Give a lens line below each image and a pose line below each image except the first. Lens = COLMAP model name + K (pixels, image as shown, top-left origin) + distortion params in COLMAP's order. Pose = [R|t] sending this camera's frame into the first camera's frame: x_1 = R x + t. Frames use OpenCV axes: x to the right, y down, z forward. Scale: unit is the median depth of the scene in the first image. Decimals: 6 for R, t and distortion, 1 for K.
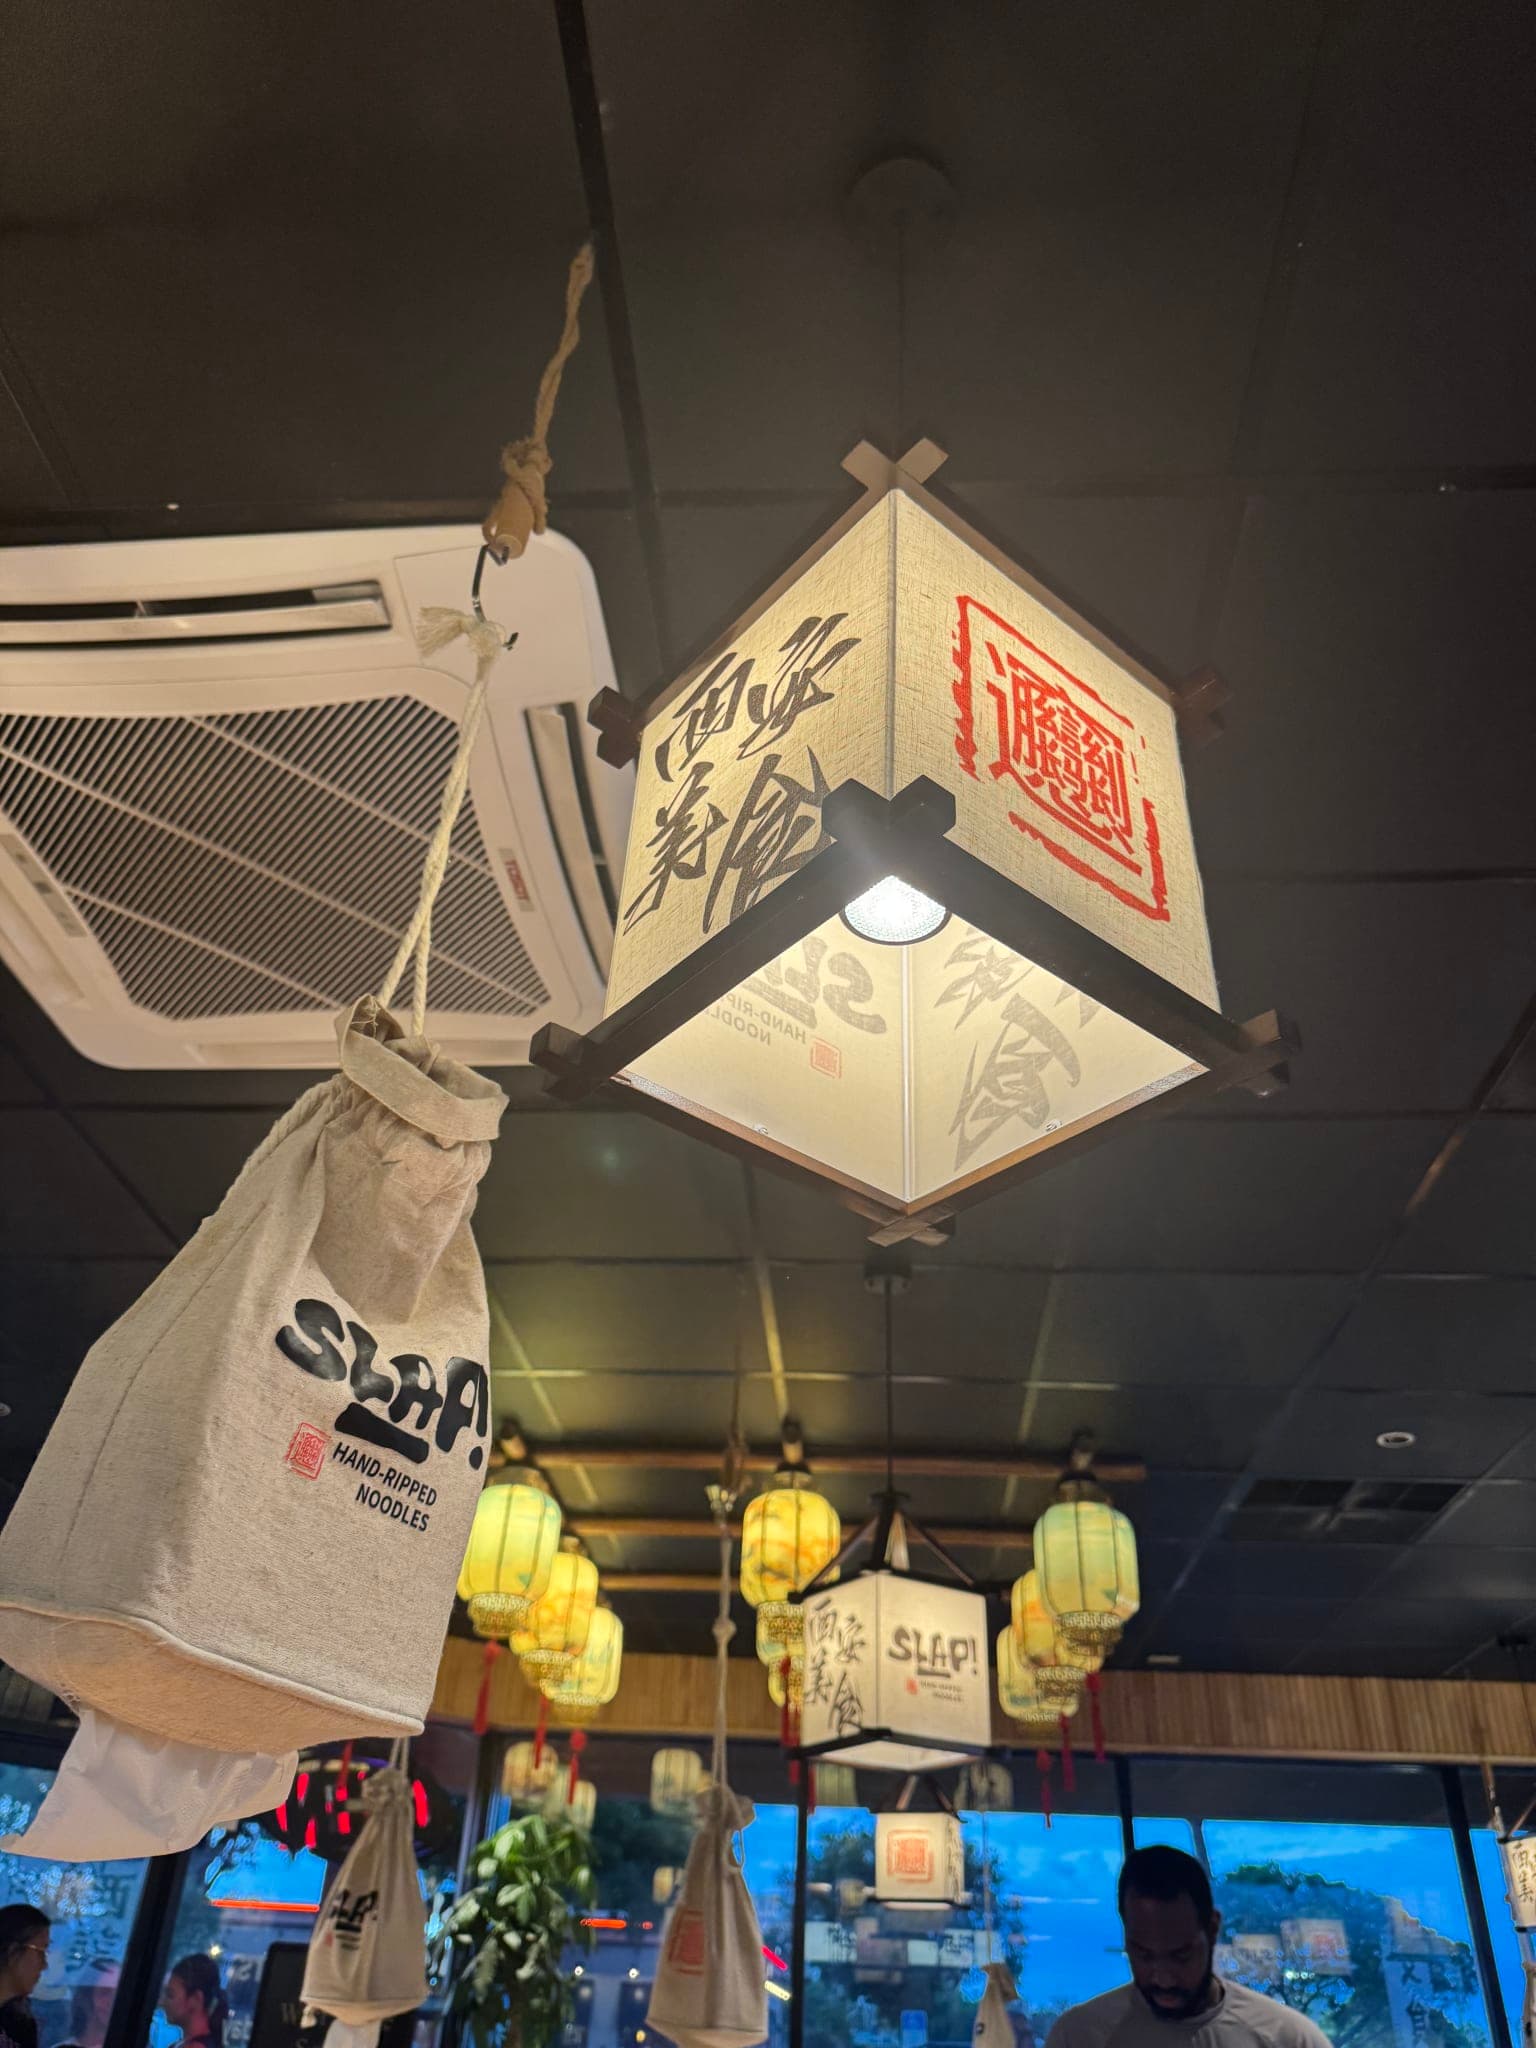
lens RADIAL K [[1506.4, 0, 768.0], [0, 1506.4, 1024.0], [0, 0, 1]] dist [0.000906, -0.003446]
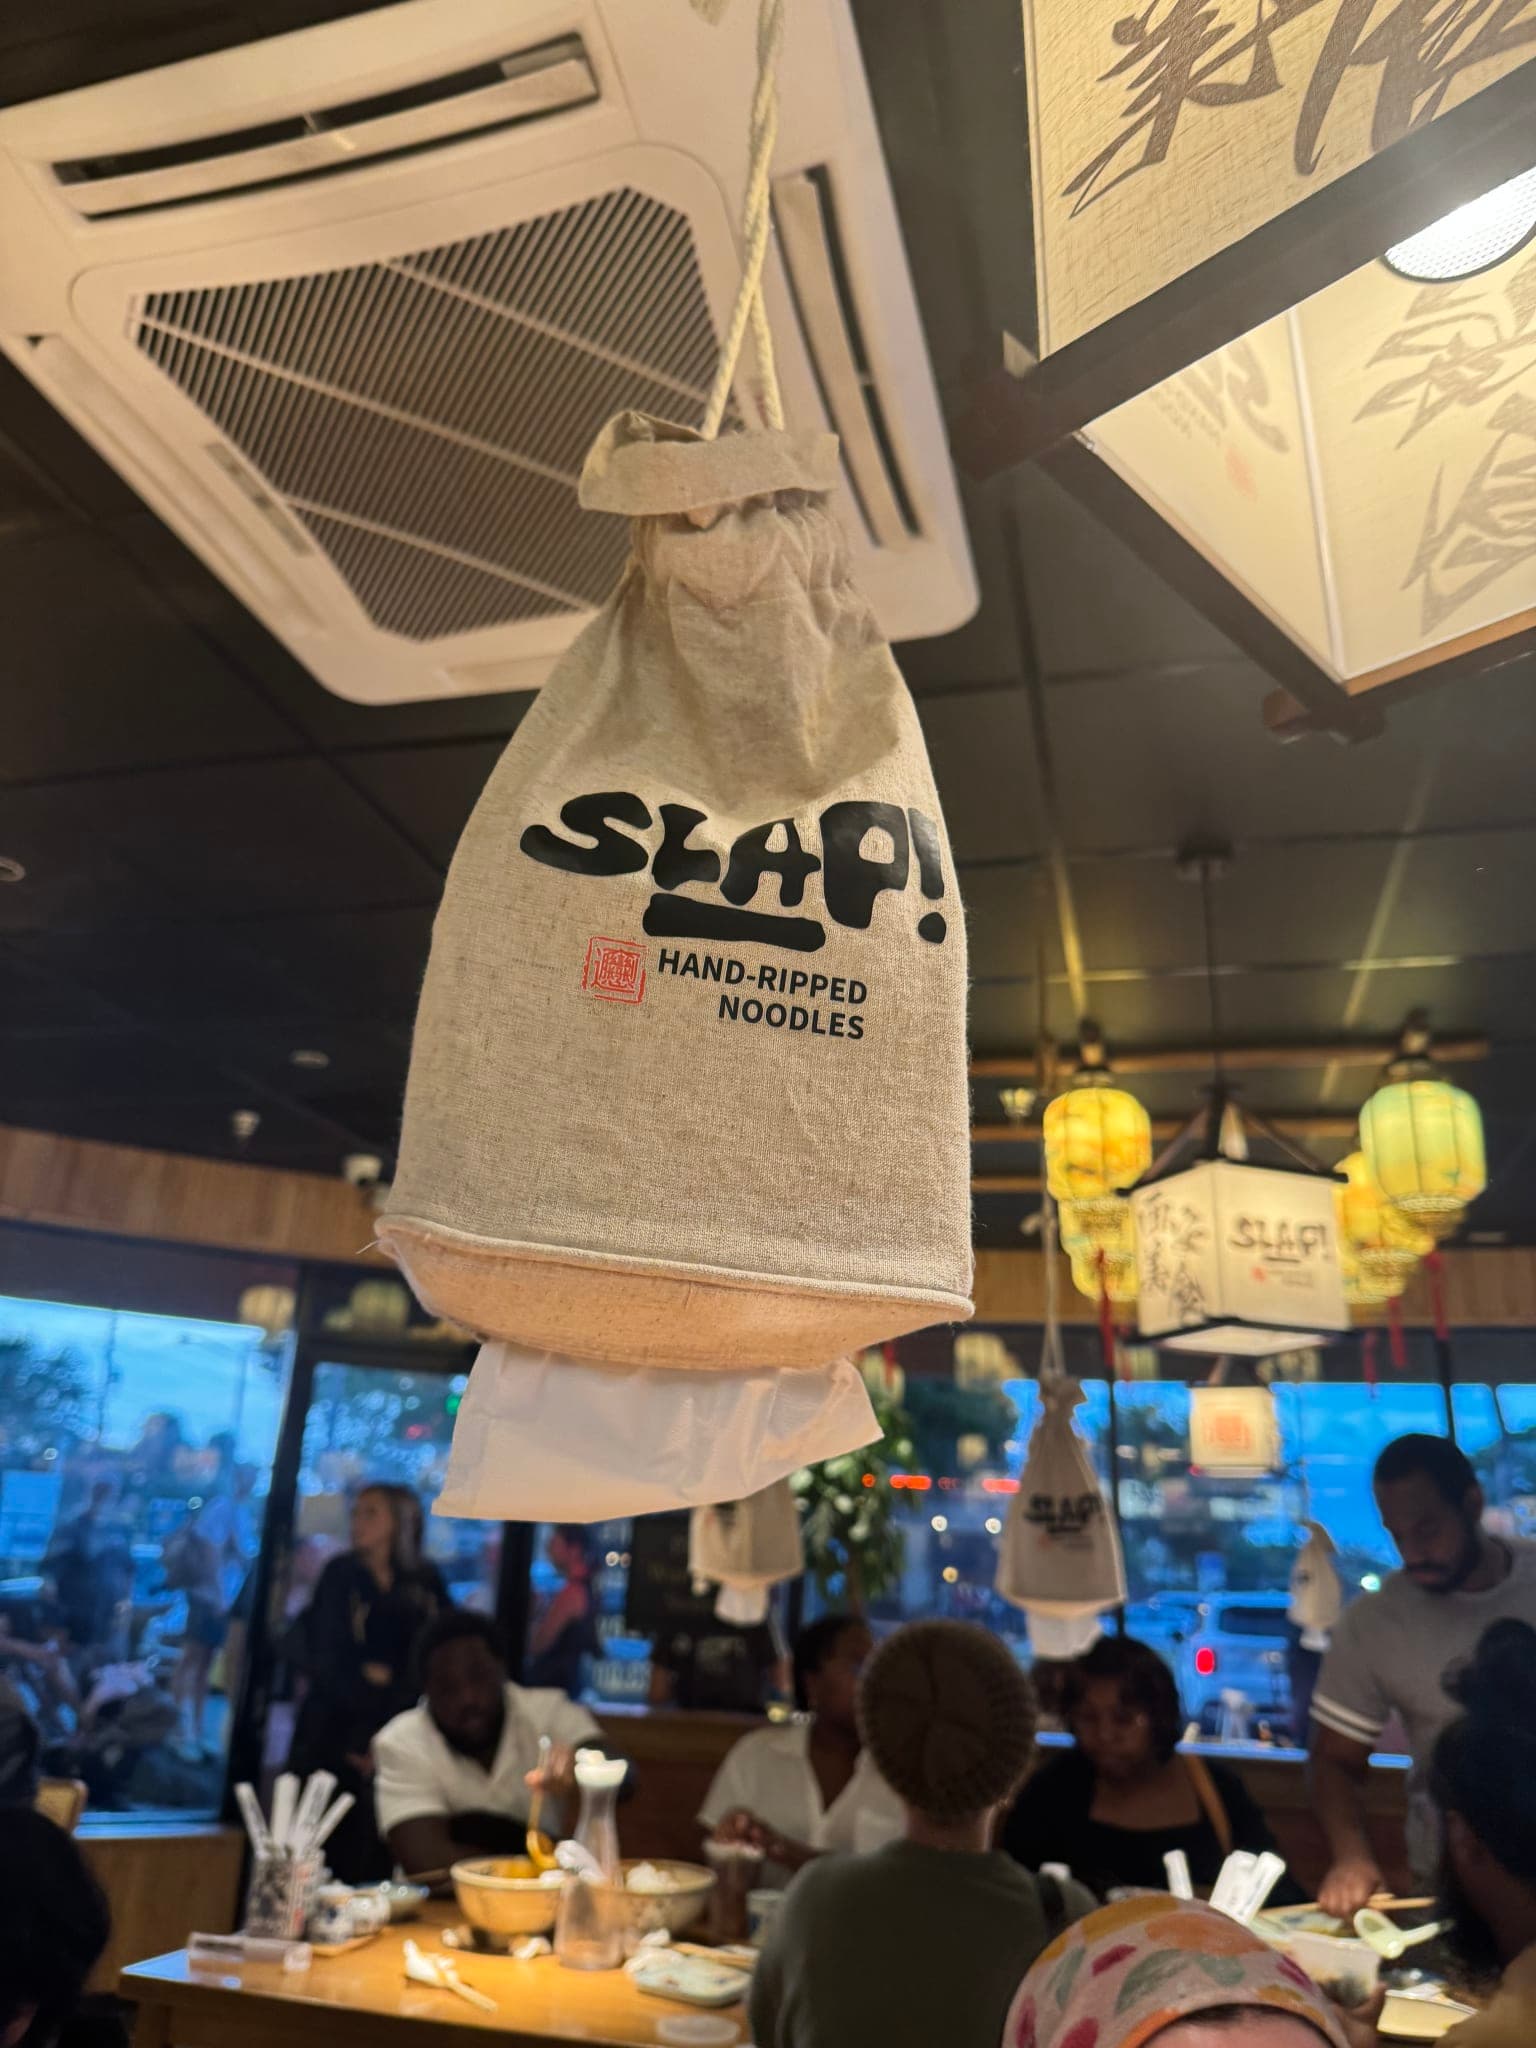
lens RADIAL K [[1367.0, 0, 886.8], [0, 1367.0, 1020.8], [0, 0, 1]] dist [-0.000142, -0.026425]
pose [[0.995676, -0.047199, -0.080008, -0.051901], [0.064169, 0.972243, 0.225001, 0.063774], [0.067168, -0.229162, 0.971068, 0.154719]]
